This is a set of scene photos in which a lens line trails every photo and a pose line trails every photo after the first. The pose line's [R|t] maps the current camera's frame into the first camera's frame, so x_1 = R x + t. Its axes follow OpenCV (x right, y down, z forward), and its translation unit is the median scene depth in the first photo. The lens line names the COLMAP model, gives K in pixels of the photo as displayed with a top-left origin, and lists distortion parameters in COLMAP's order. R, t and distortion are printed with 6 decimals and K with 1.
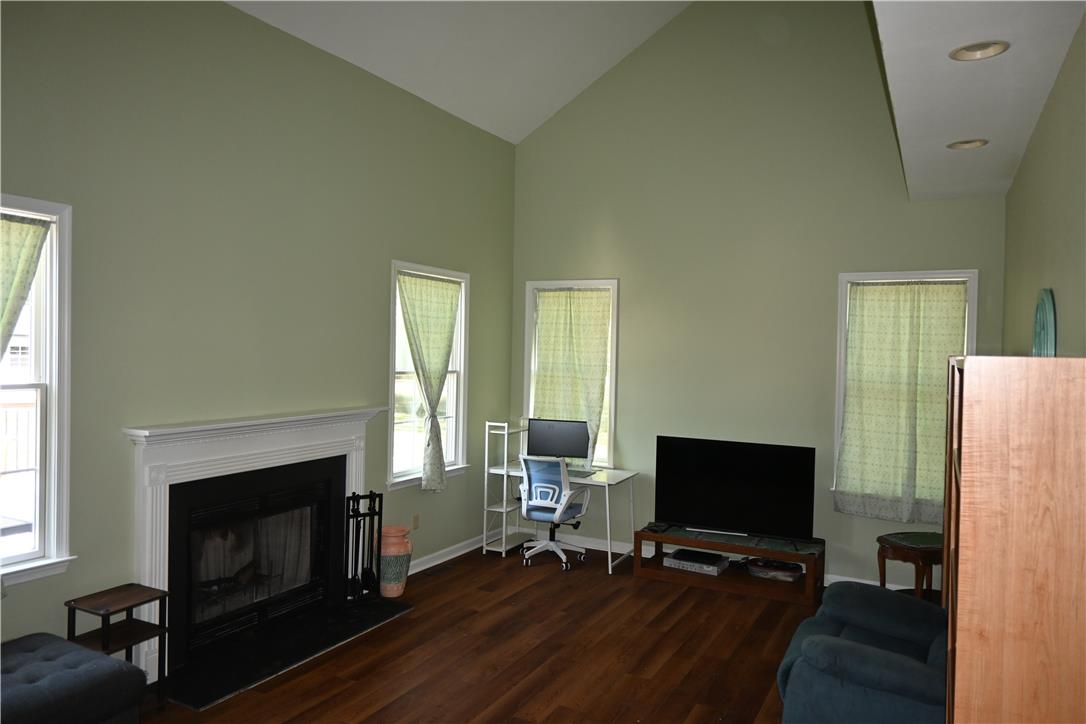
lens RADIAL K [[738.5, 0, 544.3], [0, 738.5, 360.8], [0, 0, 1]] dist [-0.006966, 0.001789]
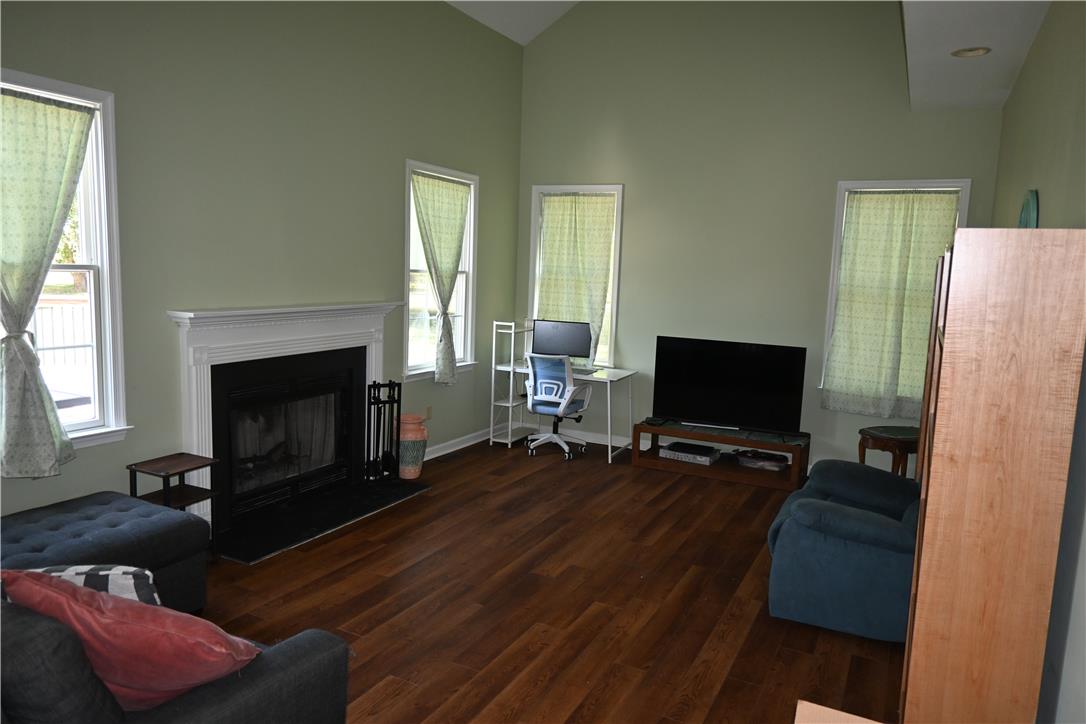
lens RADIAL K [[738.5, 0, 544.8], [0, 738.5, 360.9], [0, 0, 1]] dist [-0.006966, 0.001789]
pose [[0.999704, 0.013985, 0.019911, -0.035281], [-0.016134, 0.993552, 0.112220, 0.026752], [-0.018213, -0.112508, 0.993484, -0.060020]]
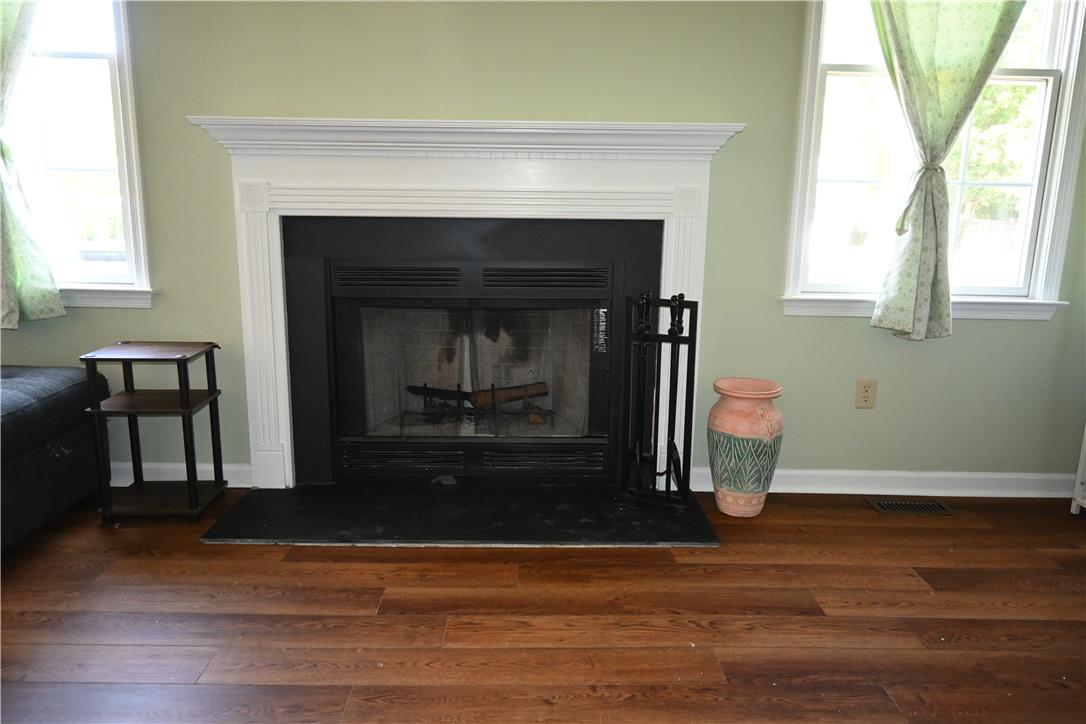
lens RADIAL K [[738.5, 0, 547.7], [0, 738.5, 359.5], [0, 0, 1]] dist [-0.006966, 0.001789]
pose [[0.477715, 0.152955, -0.865097, 0.167811], [-0.018782, 0.986280, 0.164010, 0.145243], [0.878314, -0.062101, 0.474033, 0.707279]]
